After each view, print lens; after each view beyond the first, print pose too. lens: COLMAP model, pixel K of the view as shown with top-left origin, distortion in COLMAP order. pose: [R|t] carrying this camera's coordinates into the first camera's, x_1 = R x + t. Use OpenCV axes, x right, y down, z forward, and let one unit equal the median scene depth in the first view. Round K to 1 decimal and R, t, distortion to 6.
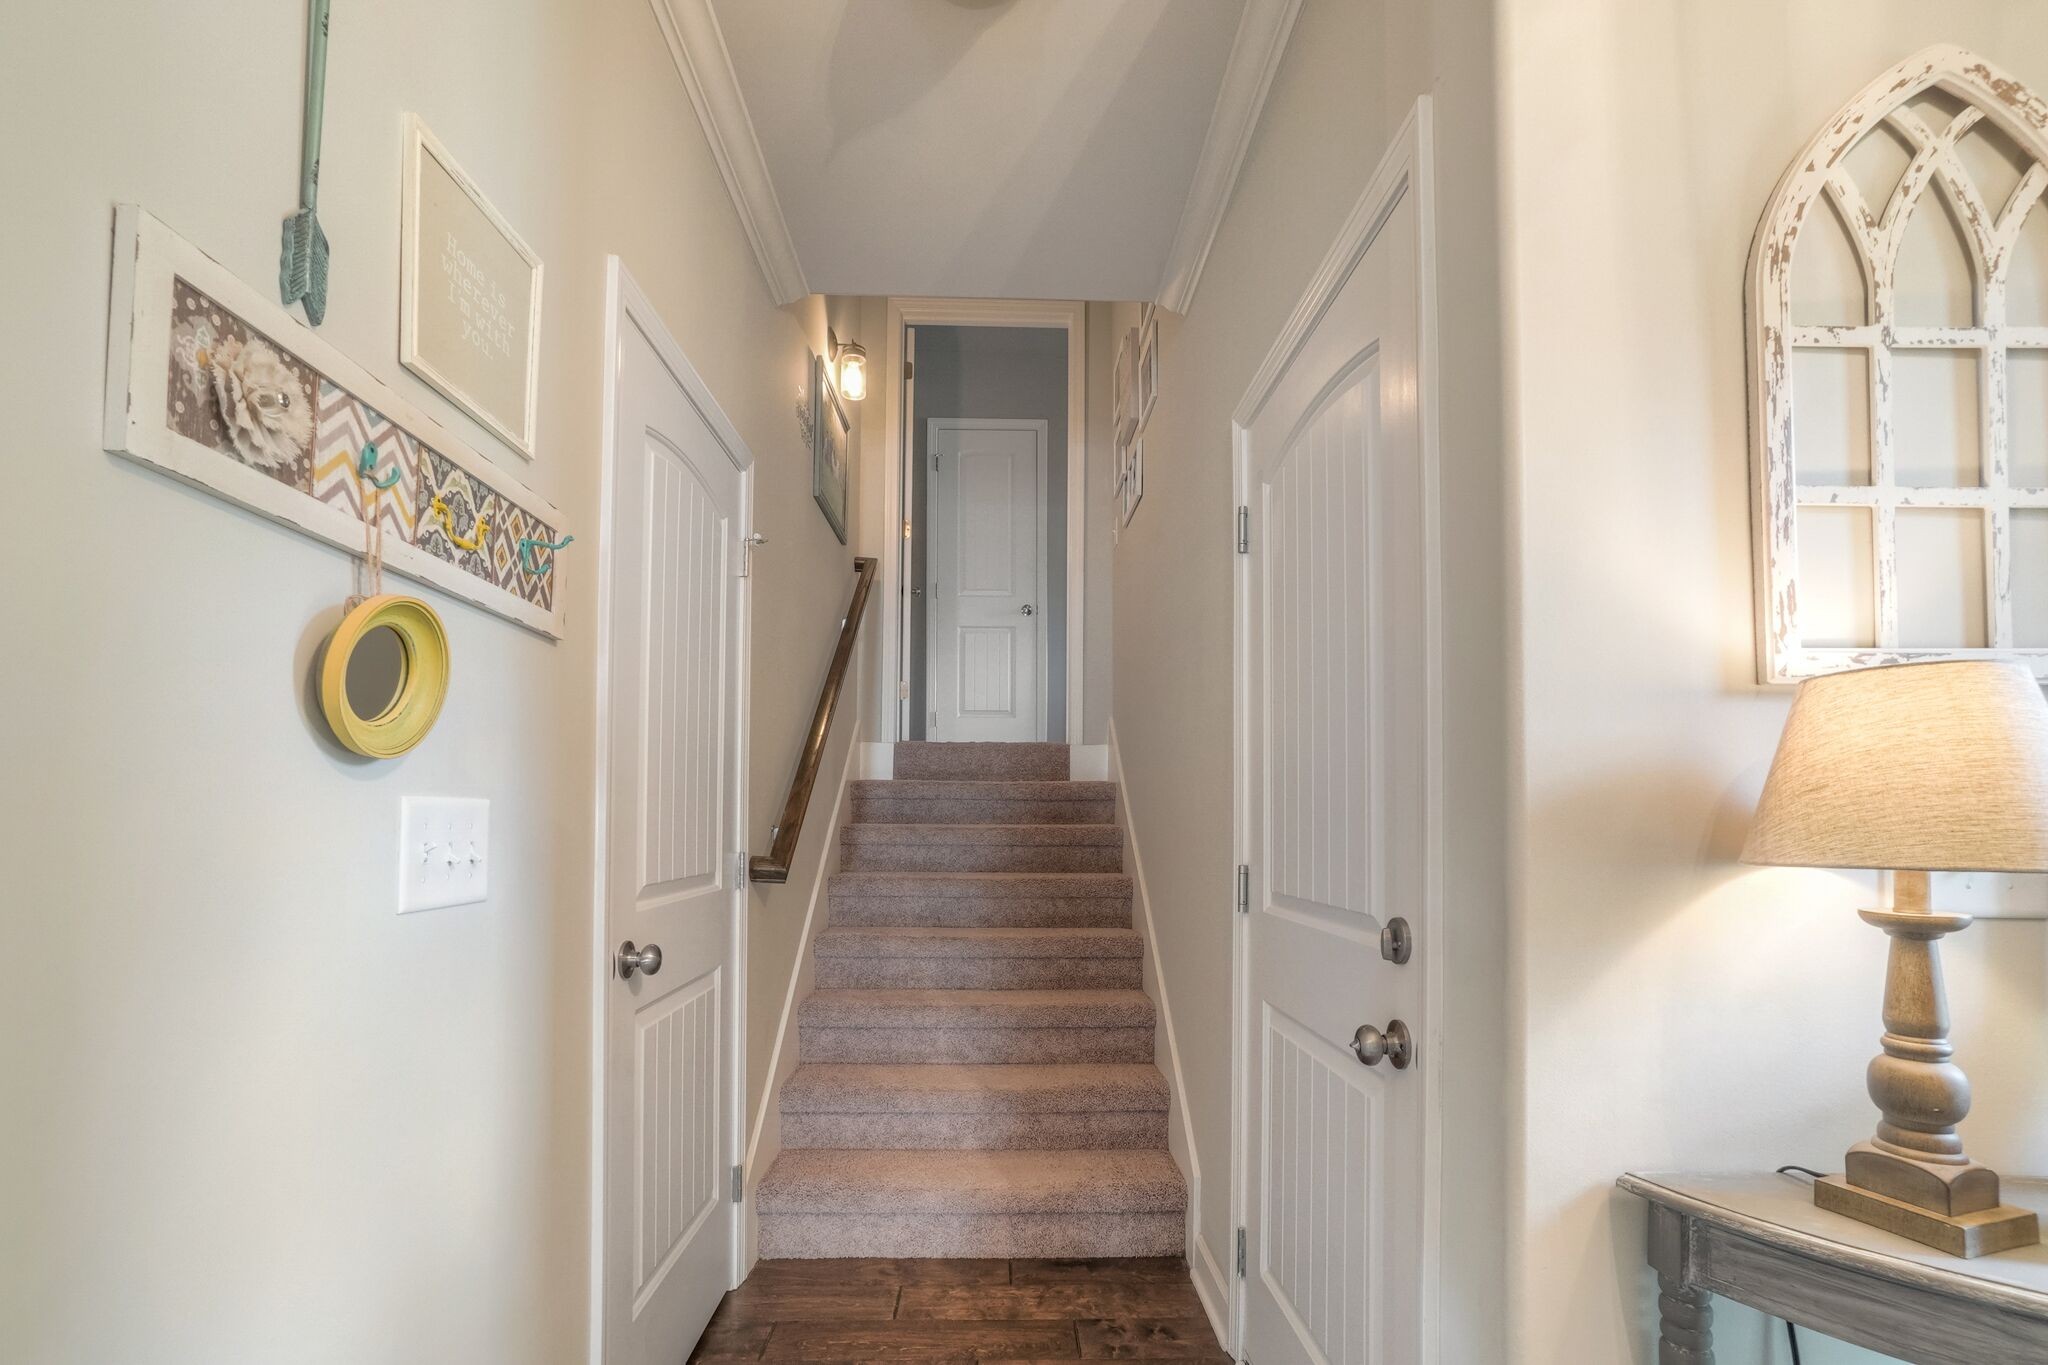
lens RADIAL K [[916.6, 0, 1021.3], [0, 916.6, 796.2], [0, 0, 1]] dist [-0.041772, 0.018539]
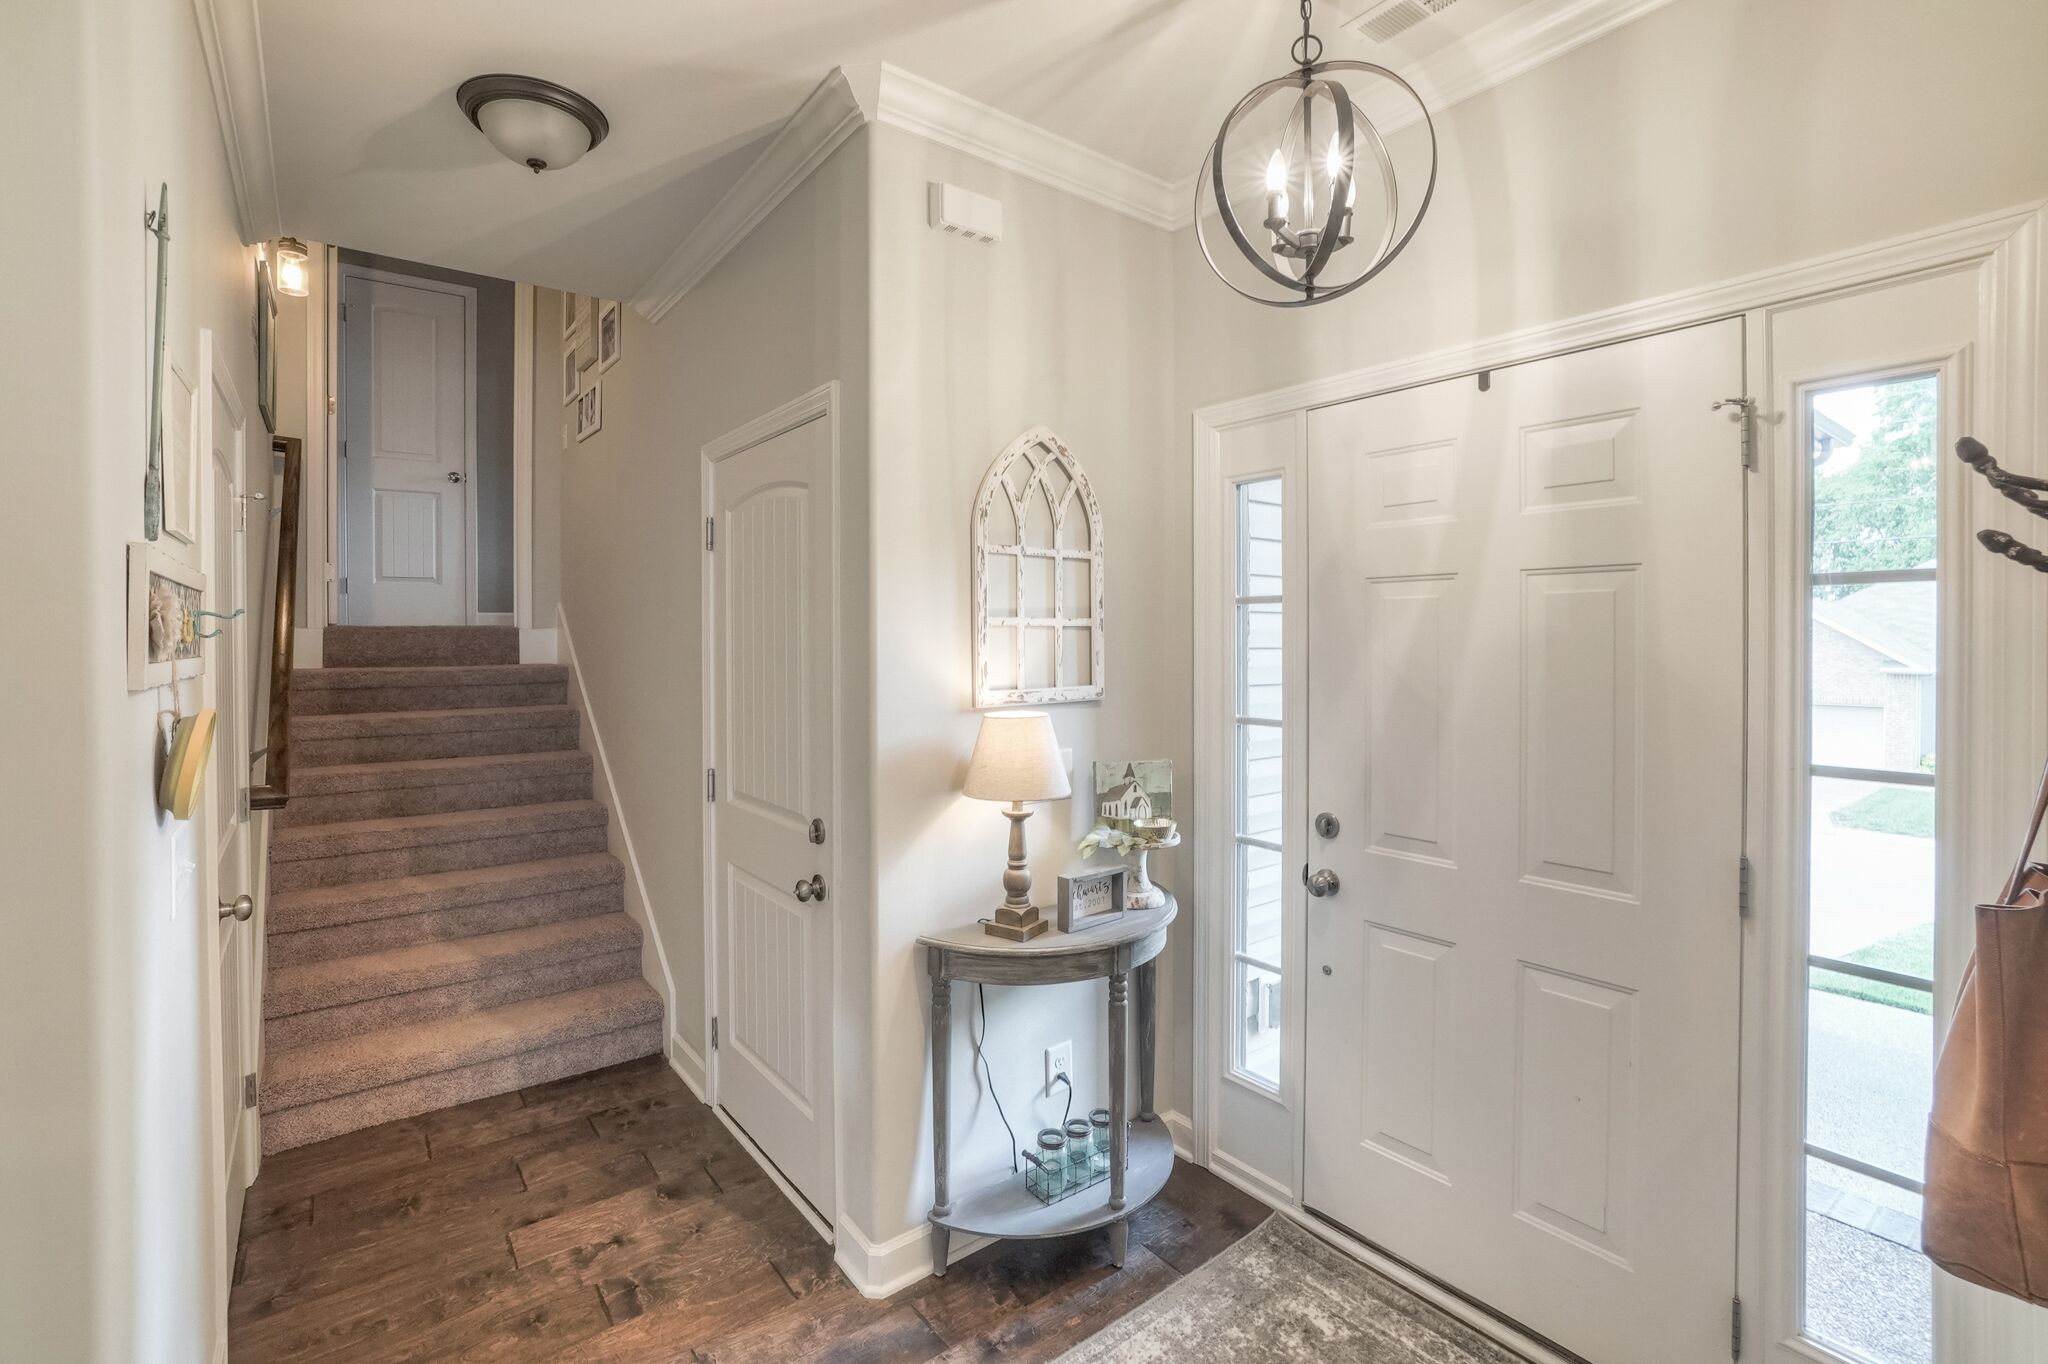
lens RADIAL K [[918.0, 0, 1001.1], [0, 918.0, 636.4], [0, 0, 1]] dist [-0.052978, 0.023937]
pose [[0.817950, -0.010878, 0.575187, -0.204192], [-0.007475, 0.999536, 0.029533, -0.175572], [-0.575241, -0.028456, 0.817489, -0.425661]]
